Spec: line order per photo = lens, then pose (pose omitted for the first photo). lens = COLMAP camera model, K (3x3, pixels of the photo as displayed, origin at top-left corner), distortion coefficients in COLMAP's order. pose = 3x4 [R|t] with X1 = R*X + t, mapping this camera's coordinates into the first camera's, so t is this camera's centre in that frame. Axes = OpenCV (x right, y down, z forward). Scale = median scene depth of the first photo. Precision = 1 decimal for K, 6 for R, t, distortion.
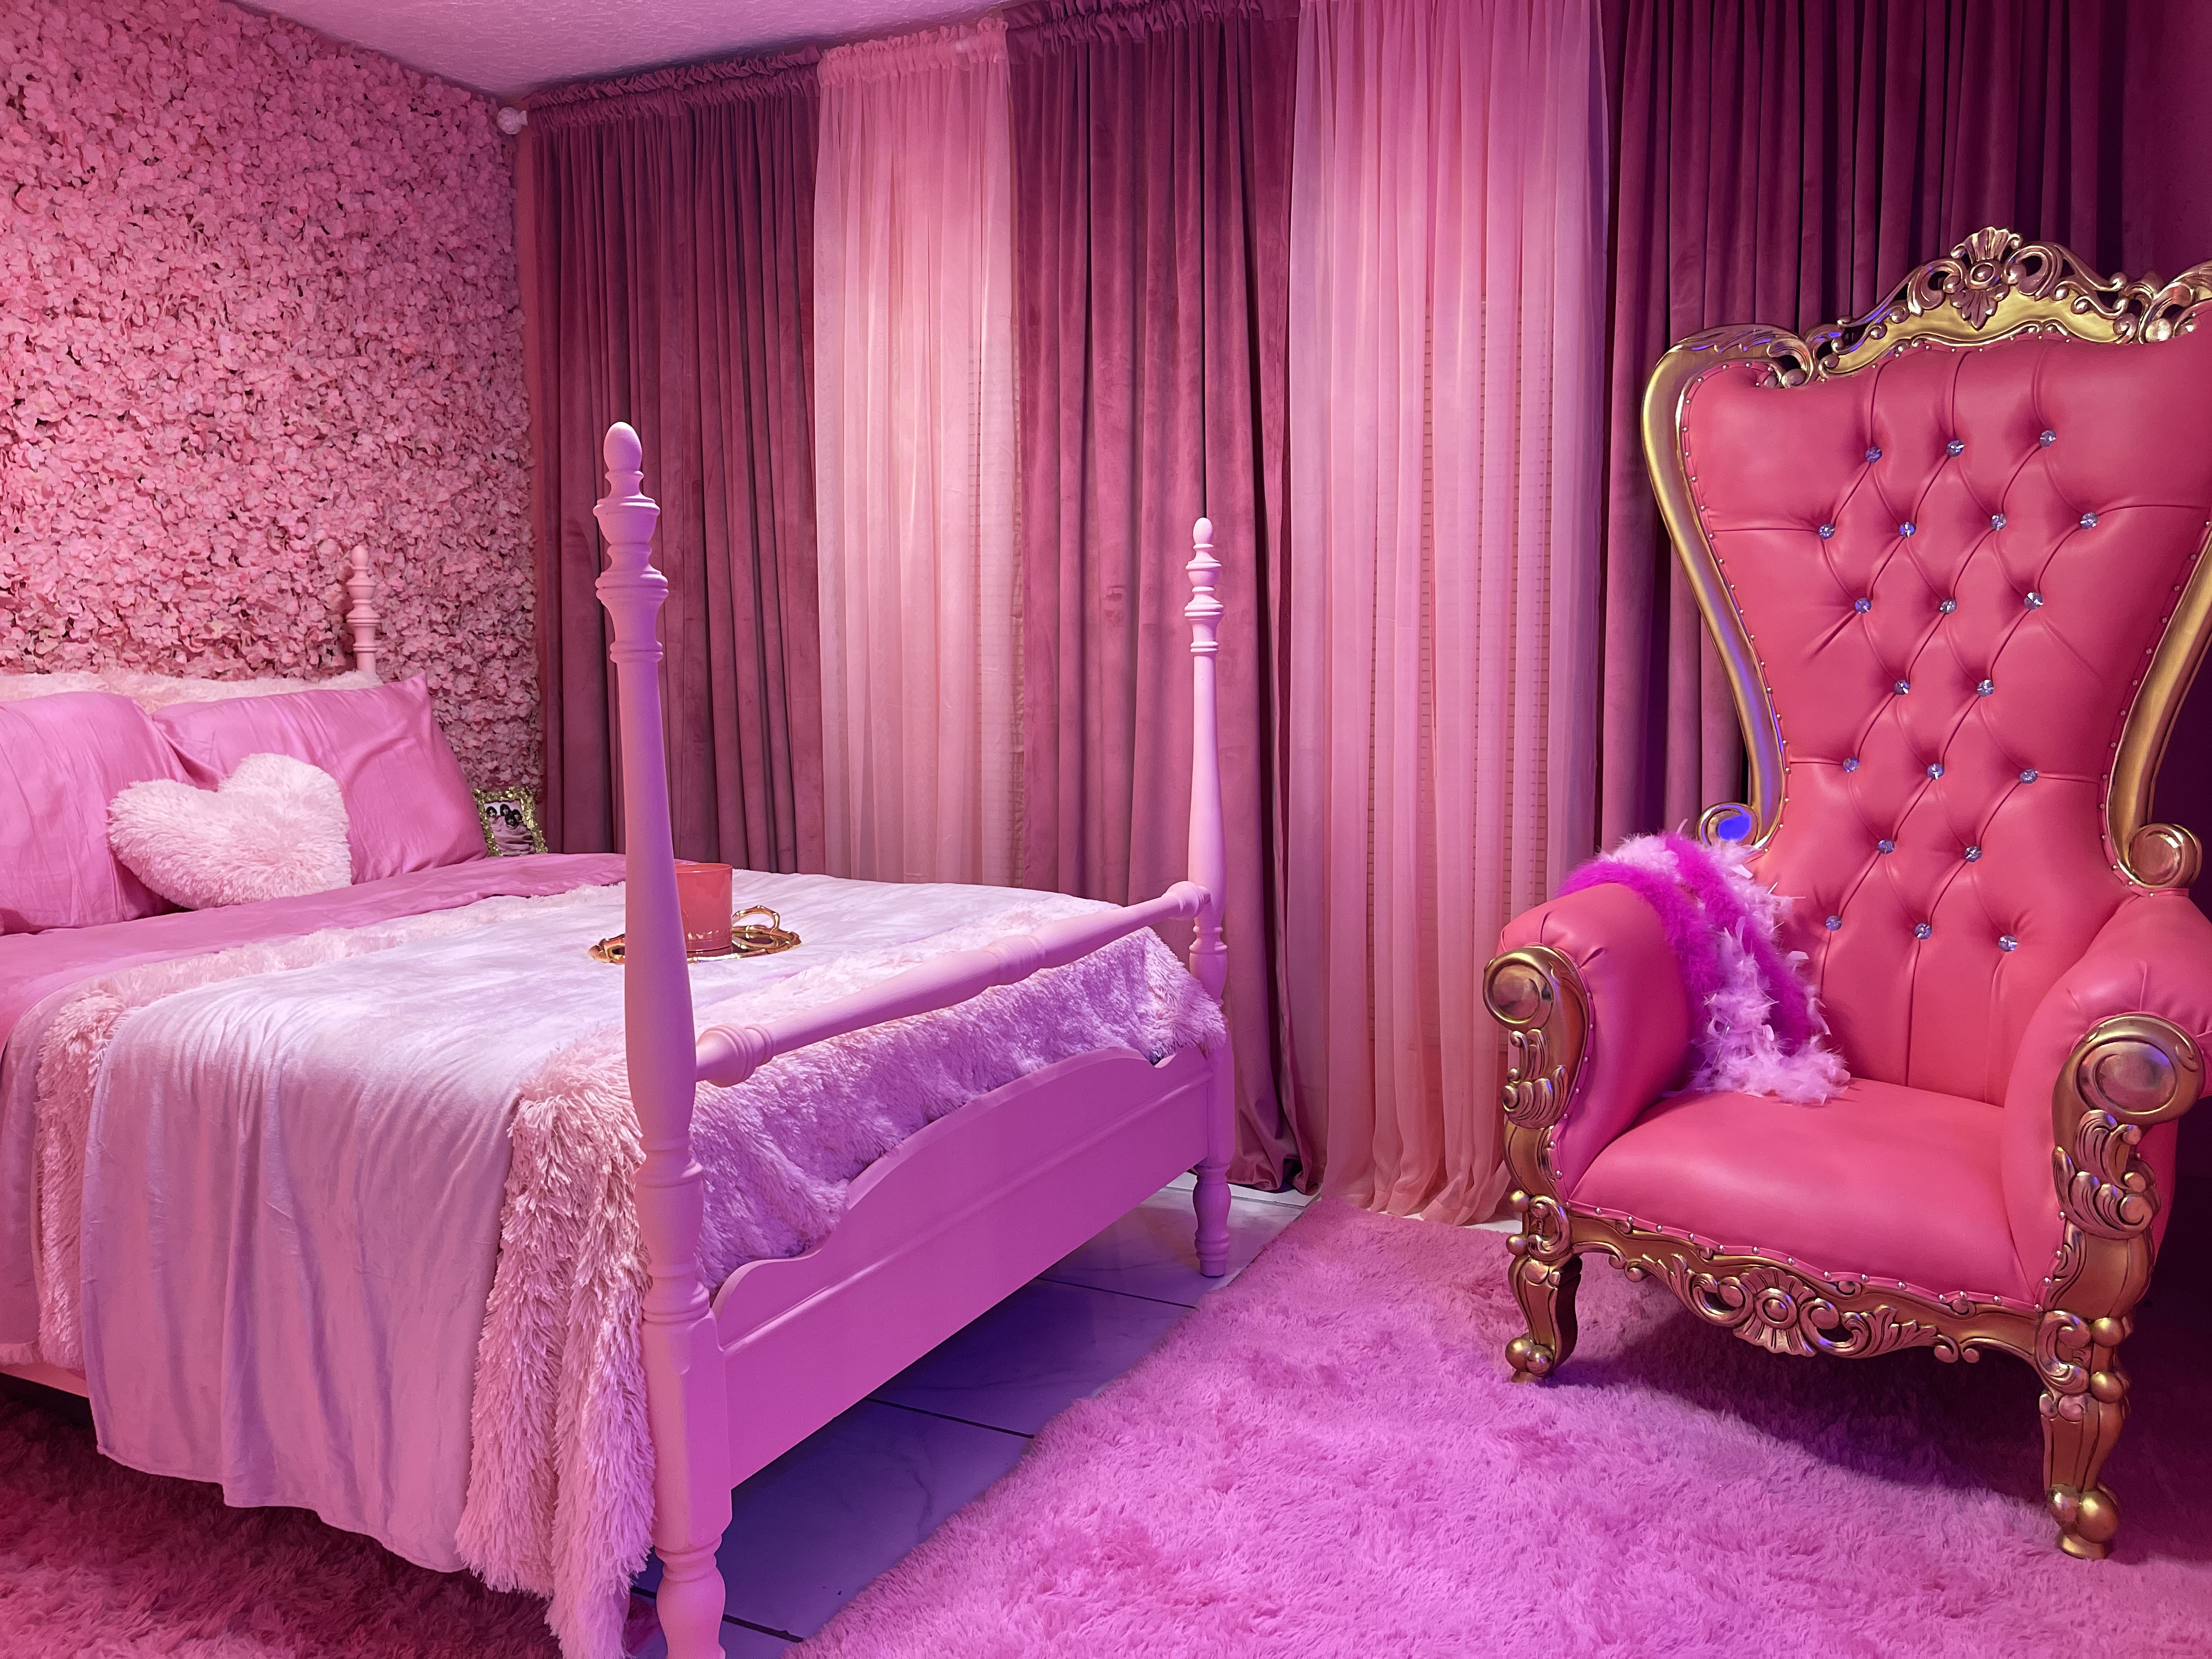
lens RADIAL K [[1662.5, 0, 1101.3], [0, 1662.5, 828.6], [0, 0, 1]] dist [0.007273, -0.031179]
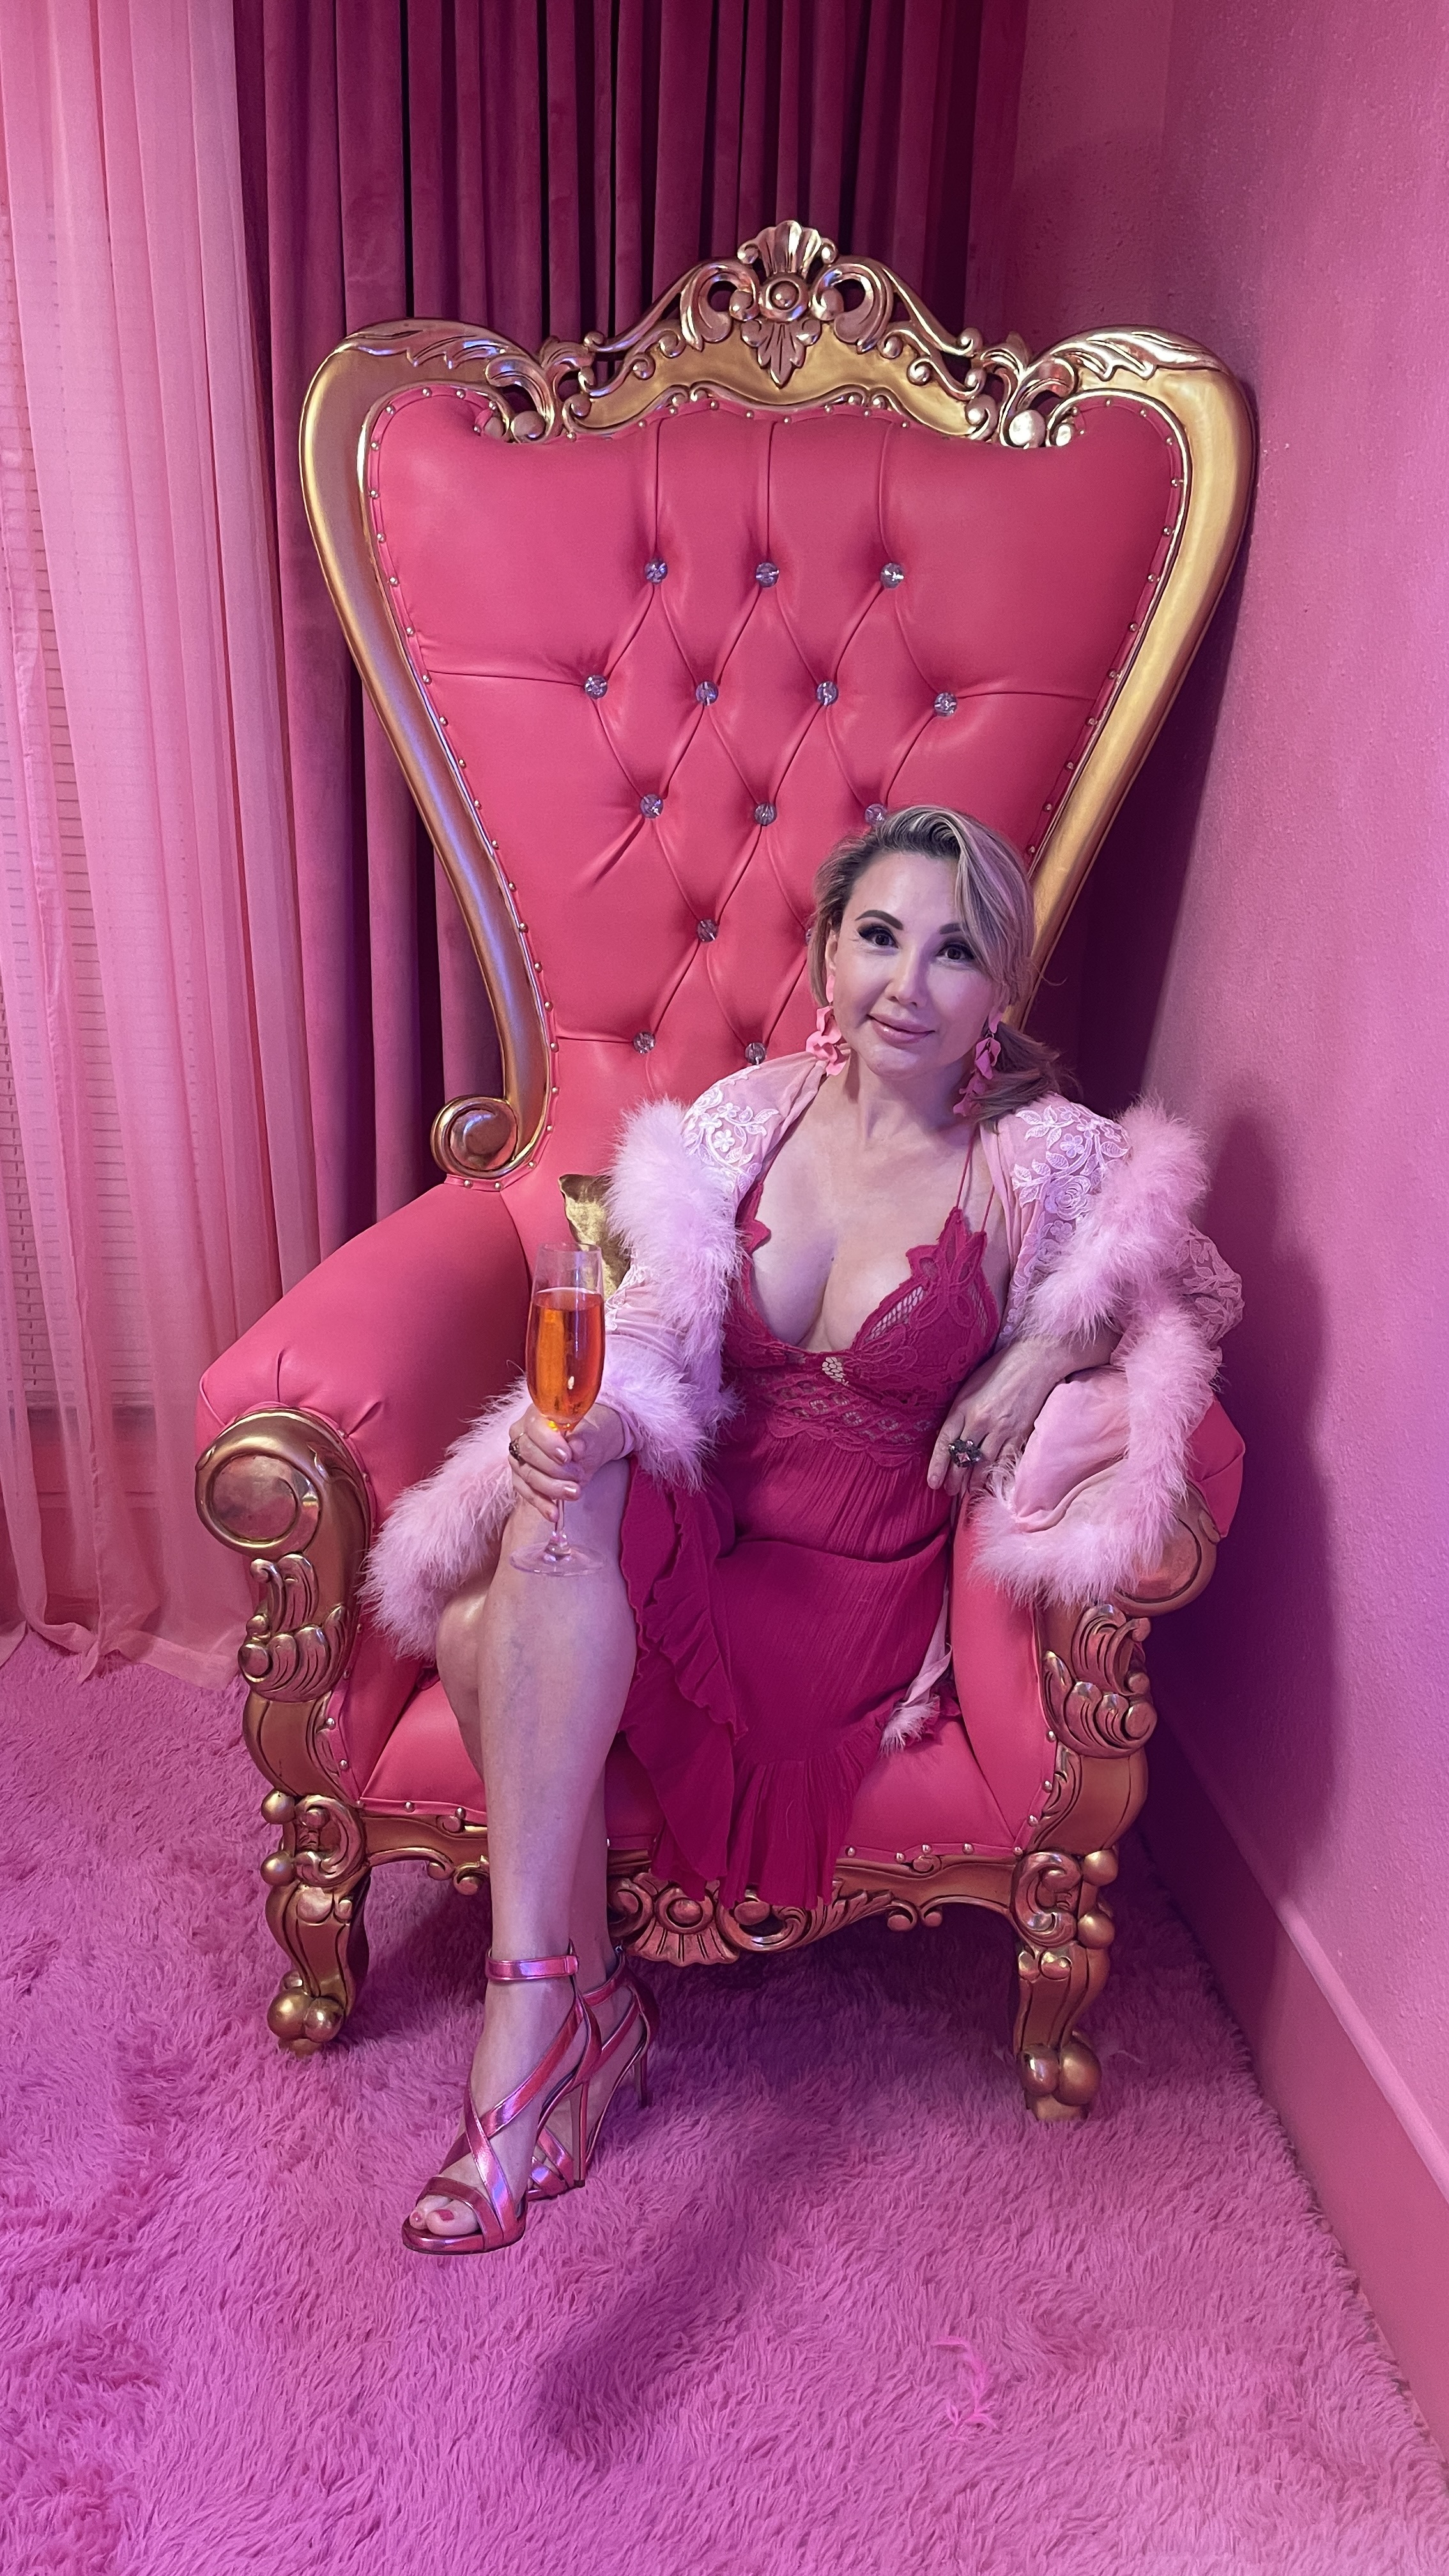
lens RADIAL K [[1947.4, 0, 716.4], [0, 1947.4, 1303.5], [0, 0, 1]] dist [0.027762, -0.018603]
pose [[0.803534, -0.149186, 0.576261, -0.012929], [0.020445, 0.974430, 0.223757, -0.119343], [-0.594908, -0.168015, 0.786038, 0.336262]]
